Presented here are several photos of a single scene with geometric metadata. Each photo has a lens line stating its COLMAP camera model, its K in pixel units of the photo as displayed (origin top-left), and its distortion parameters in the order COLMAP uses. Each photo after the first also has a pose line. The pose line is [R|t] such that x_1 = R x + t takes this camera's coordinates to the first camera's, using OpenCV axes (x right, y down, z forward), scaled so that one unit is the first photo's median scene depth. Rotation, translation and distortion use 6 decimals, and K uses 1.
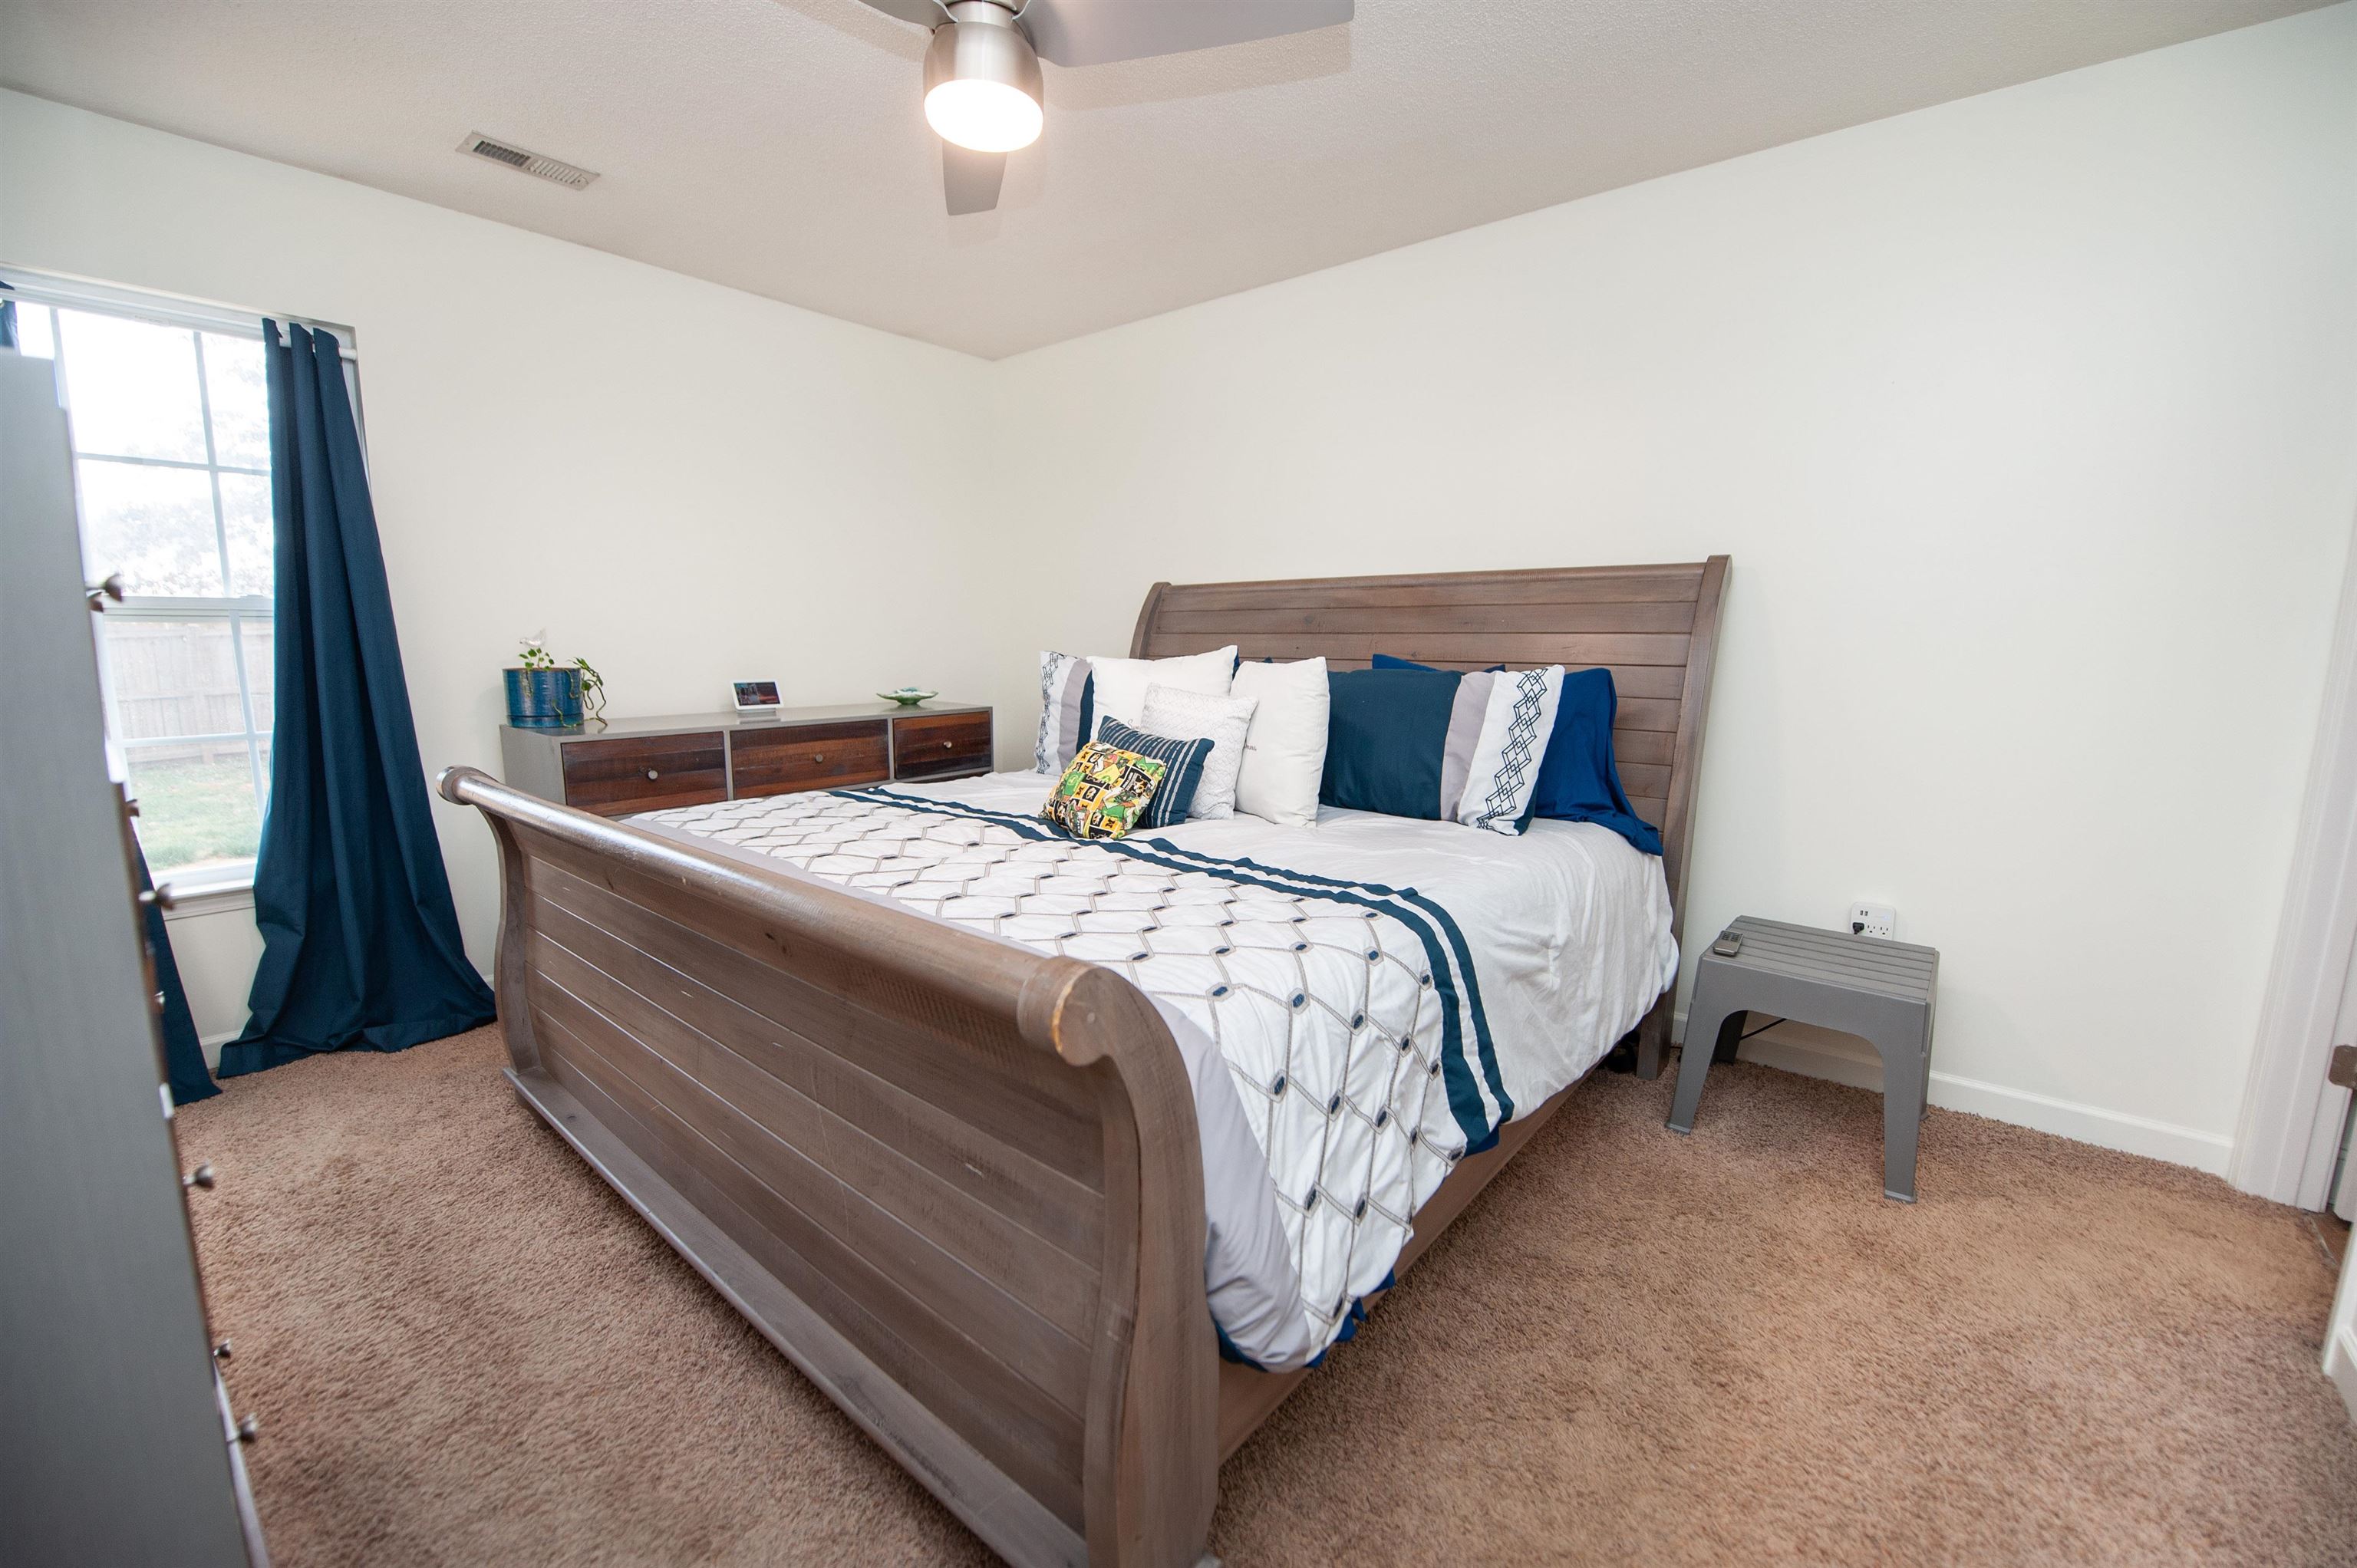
lens RADIAL K [[947.9, 0, 1187.5], [0, 947.9, 787.8], [0, 0, 1]] dist [-0.019719, -0.001641]
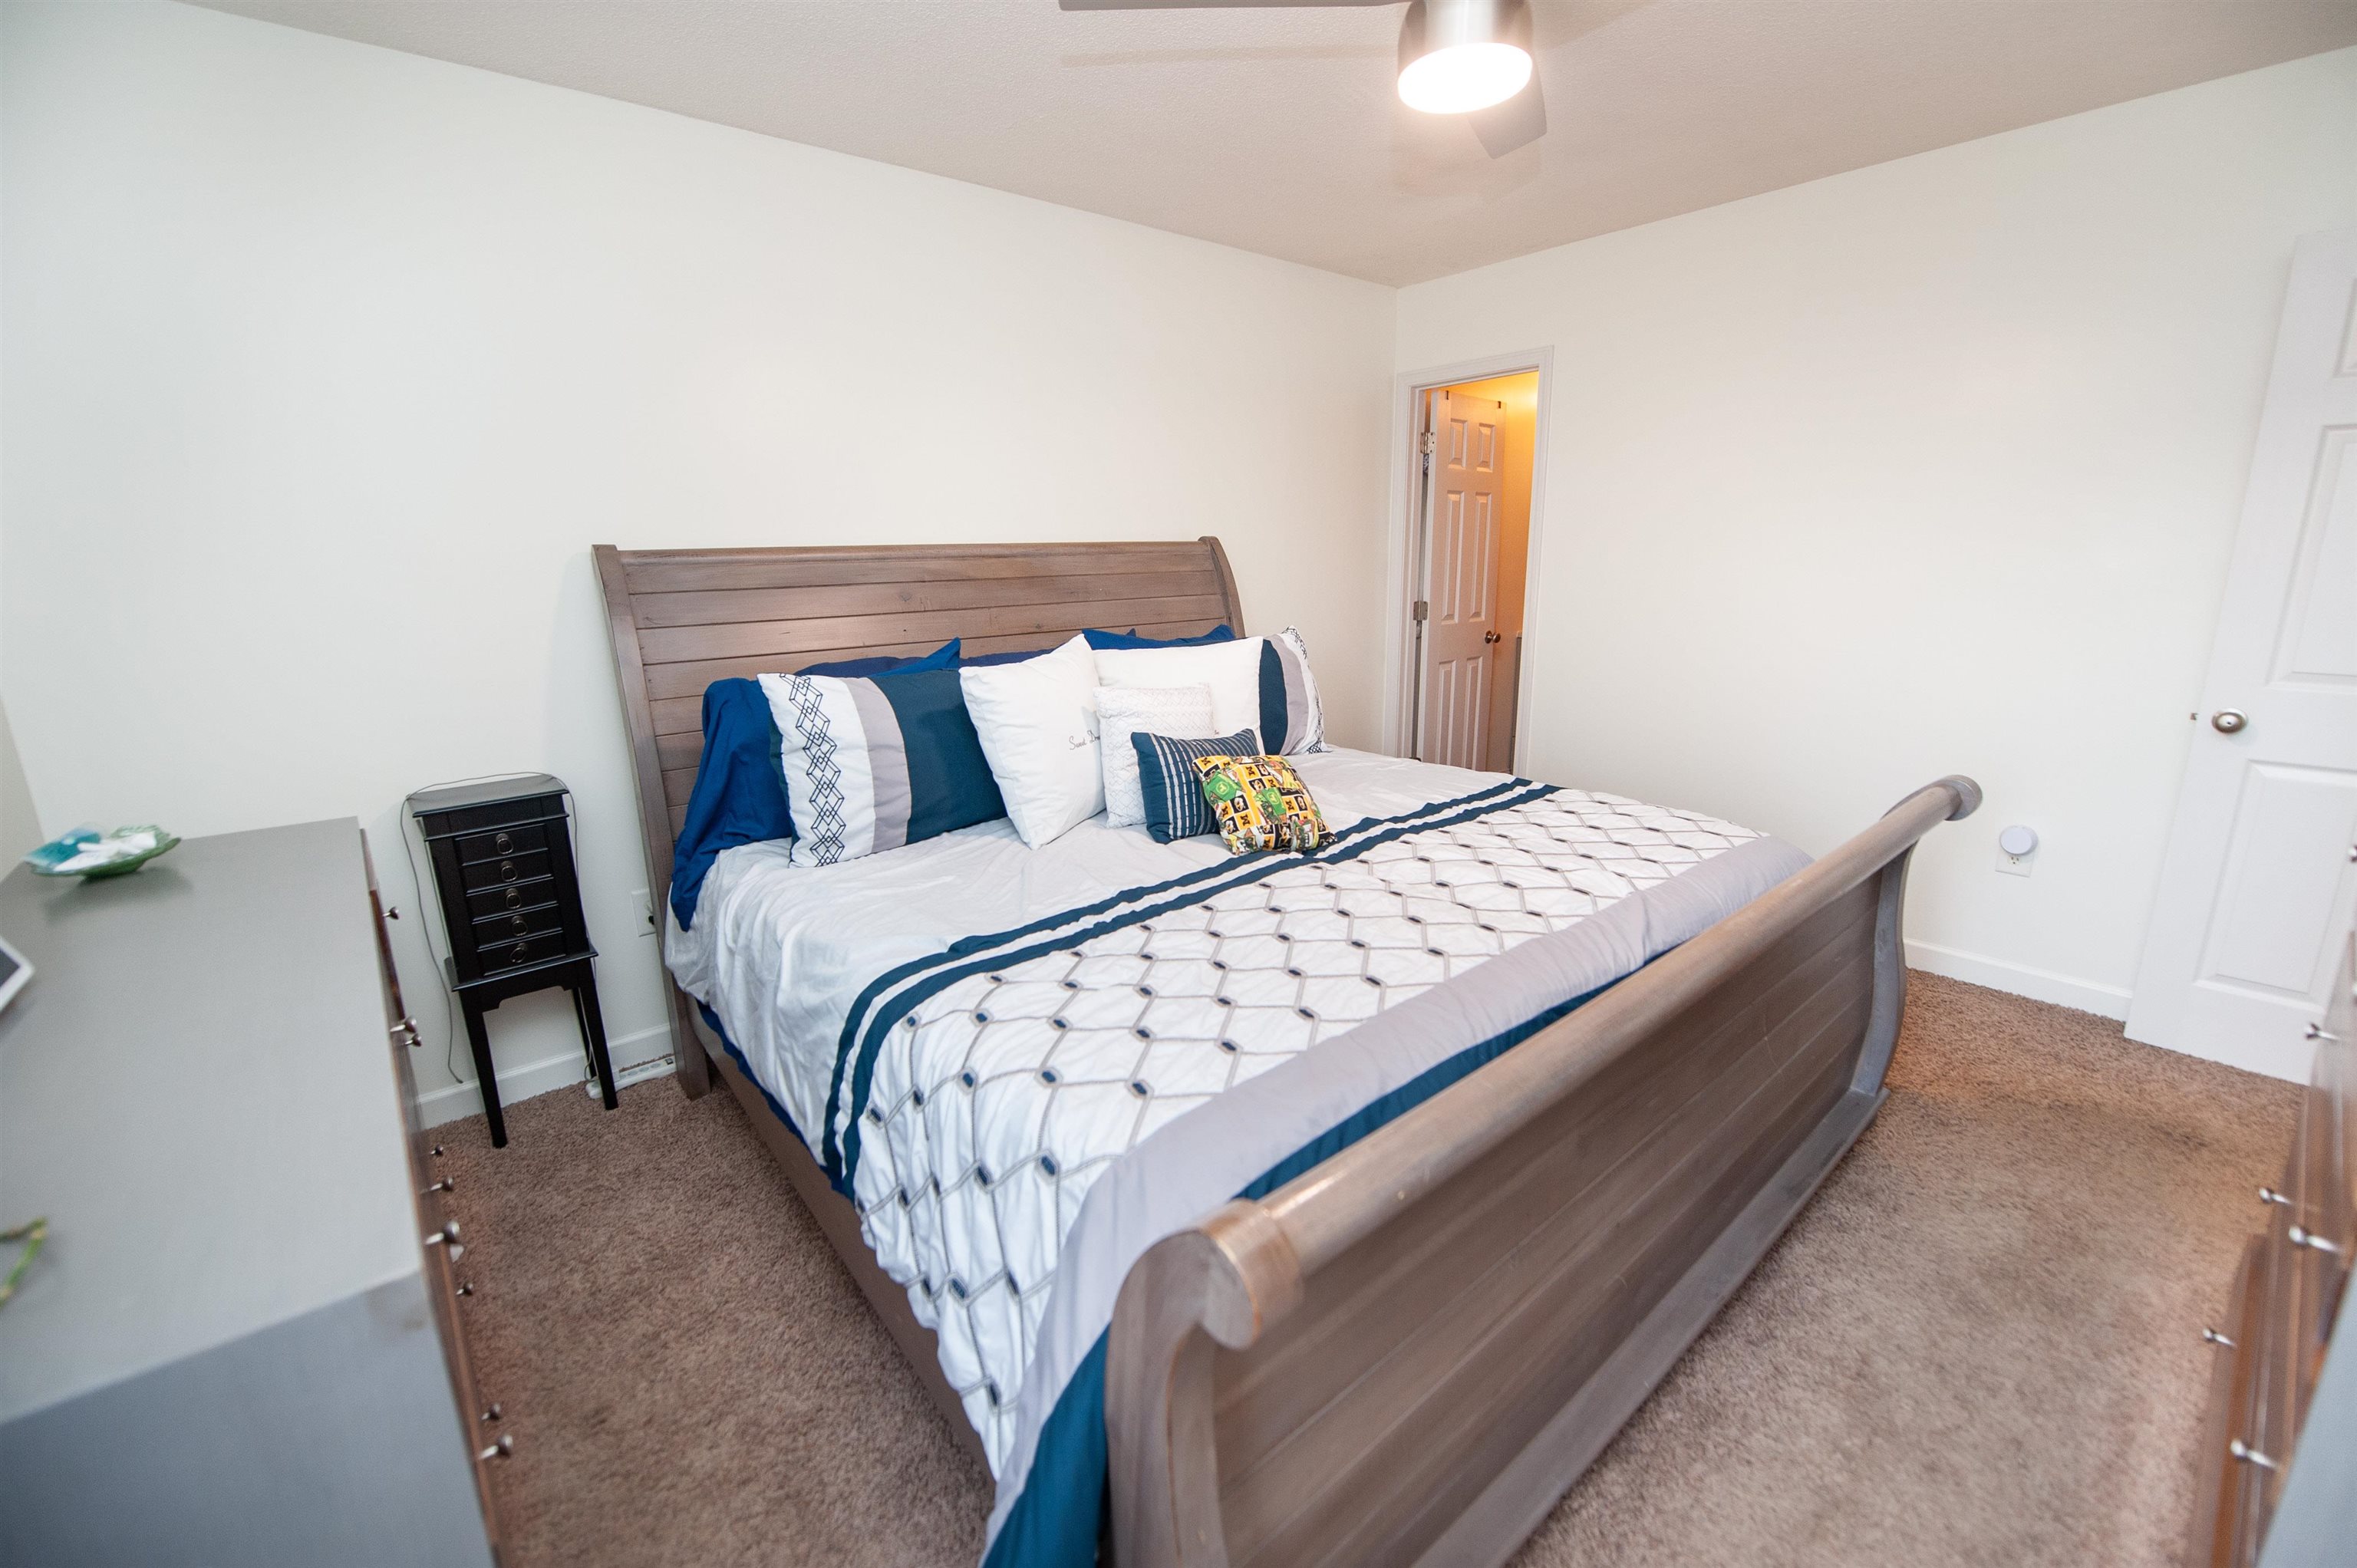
lens RADIAL K [[947.9, 0, 1187.5], [0, 947.9, 787.8], [0, 0, 1]] dist [-0.019719, -0.001641]
pose [[0.175909, -0.242818, 0.953989, -0.762566], [0.171072, 0.961896, 0.213286, -0.171351], [-0.969428, 0.125682, 0.210745, 0.690430]]
